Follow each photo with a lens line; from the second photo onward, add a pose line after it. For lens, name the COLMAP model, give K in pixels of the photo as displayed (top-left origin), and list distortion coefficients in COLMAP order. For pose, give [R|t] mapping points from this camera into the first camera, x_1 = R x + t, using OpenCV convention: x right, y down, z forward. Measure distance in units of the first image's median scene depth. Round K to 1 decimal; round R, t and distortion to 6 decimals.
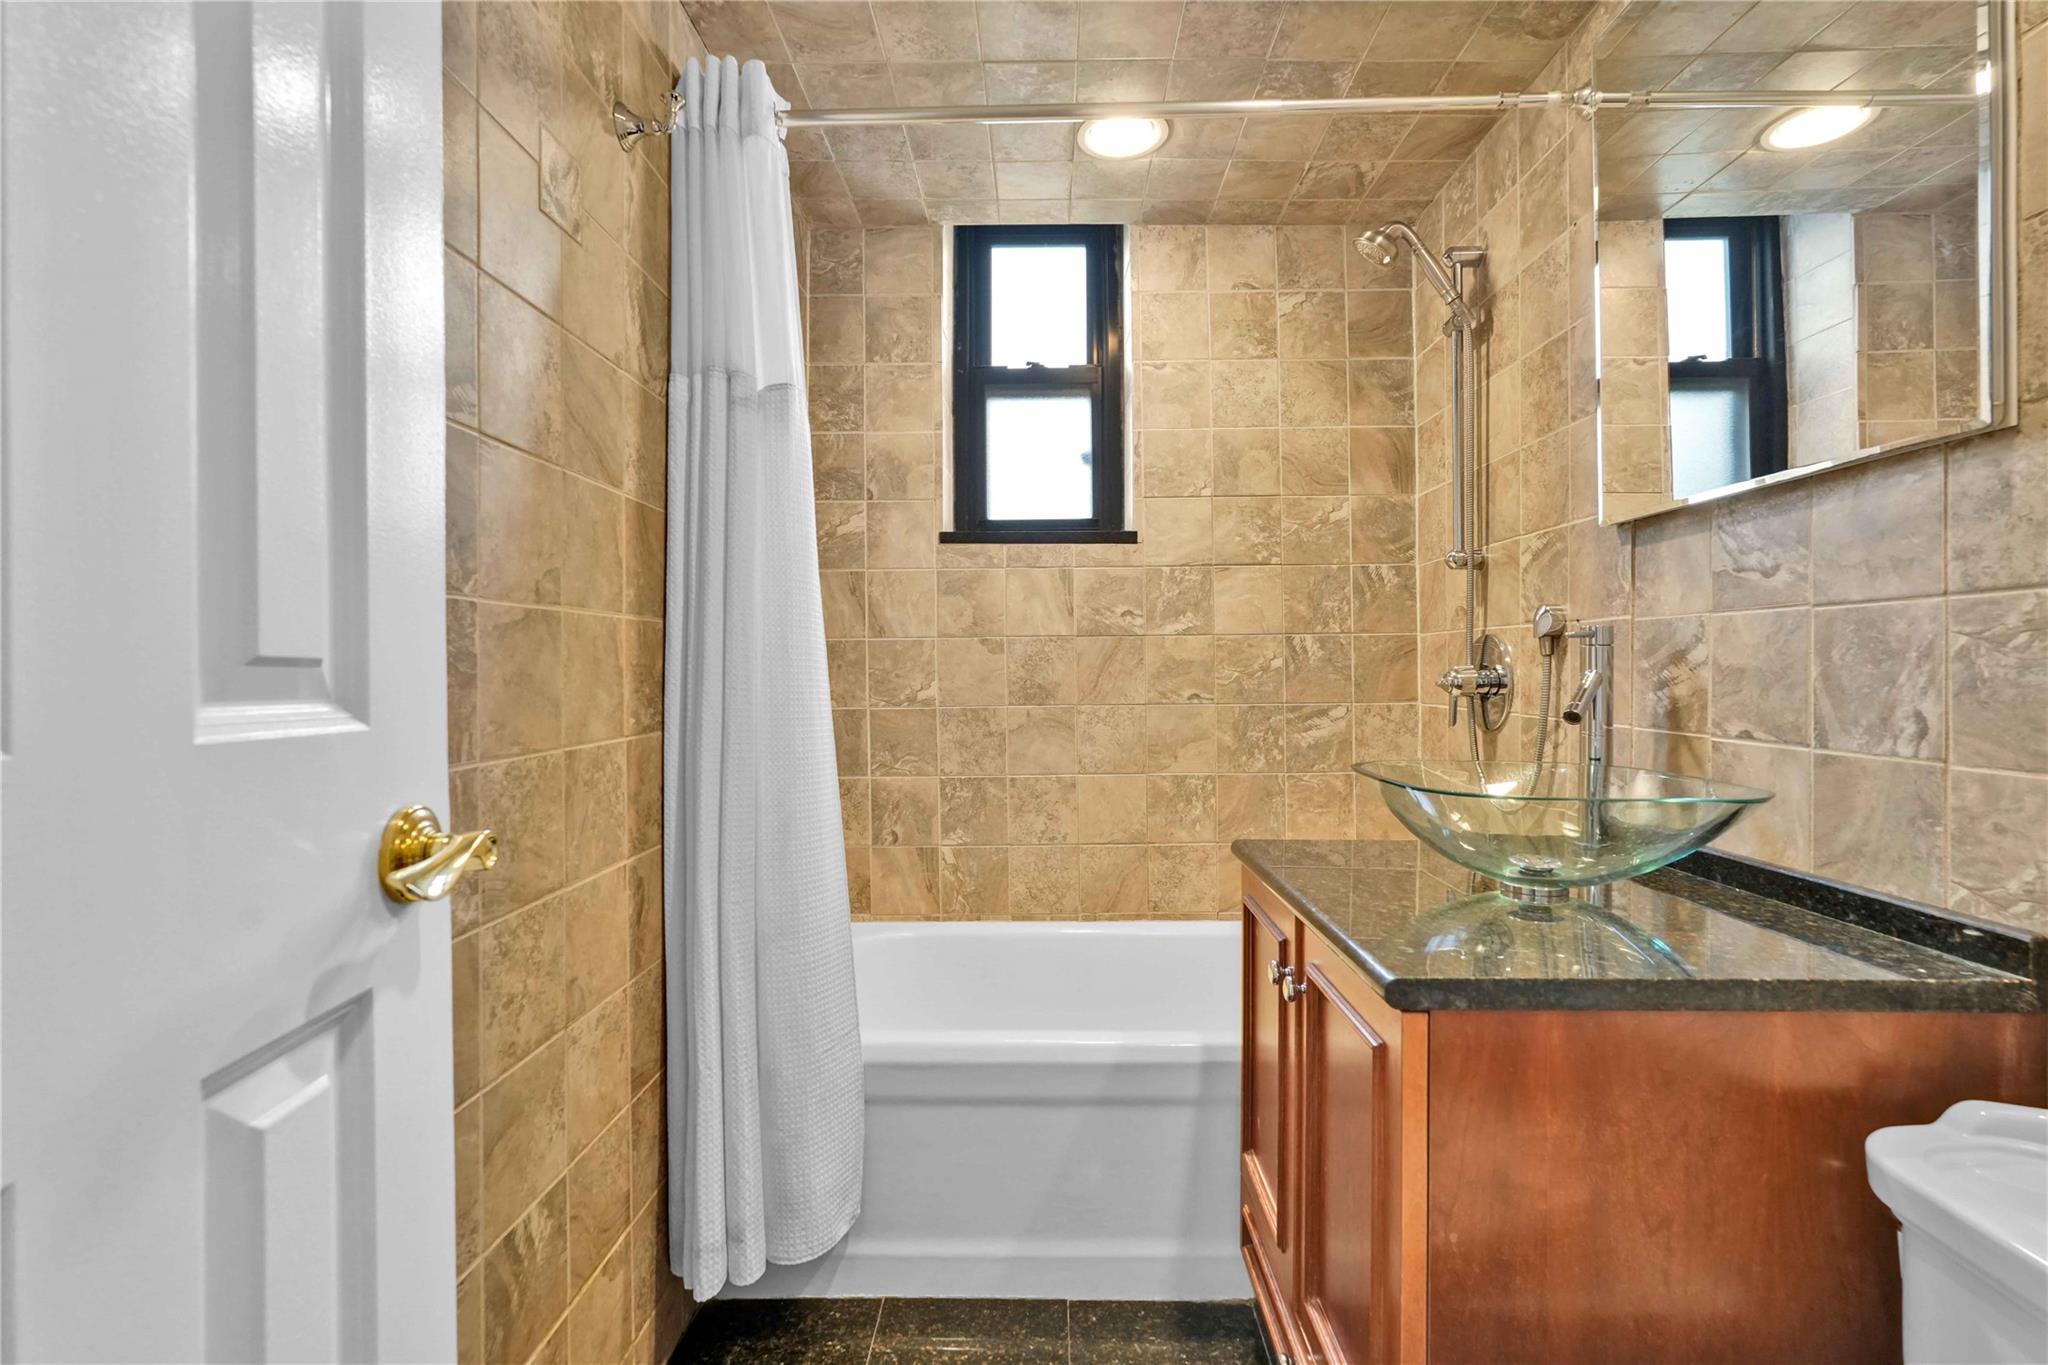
lens RADIAL K [[916.2, 0, 1031.5], [0, 916.2, 678.6], [0, 0, 1]] dist [-0.008708, 0.000774]
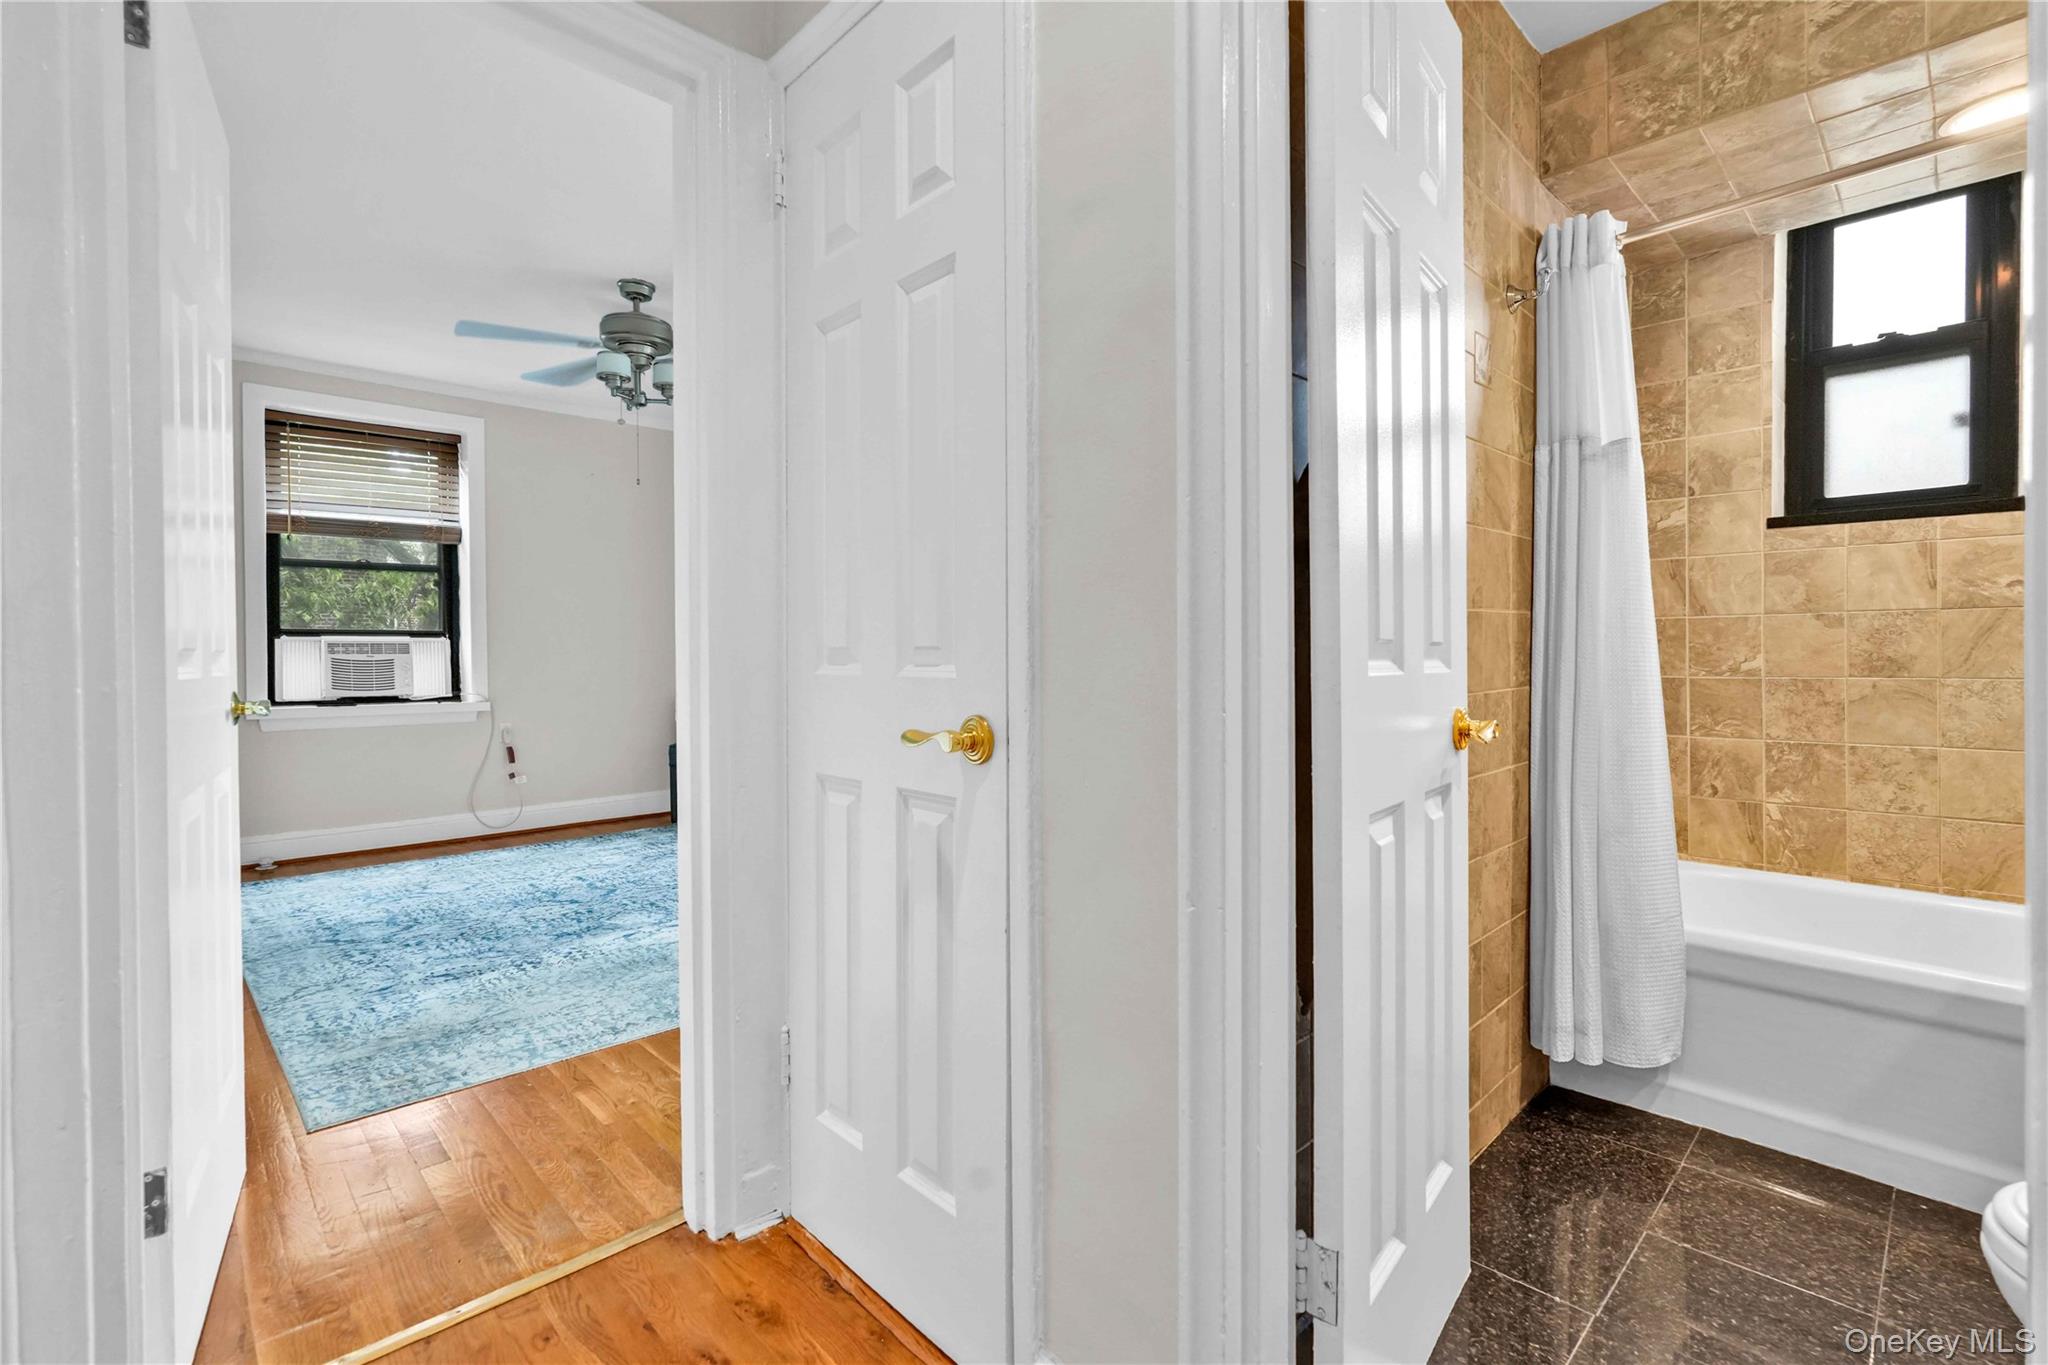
lens RADIAL K [[916.2, 0, 1033.1], [0, 916.2, 668.0], [0, 0, 1]] dist [-0.008708, 0.000774]
pose [[0.708393, 0.011958, -0.705717, 0.049350], [-0.000233, 0.999860, 0.016709, 0.001867], [0.705819, -0.011672, 0.708297, -0.403594]]
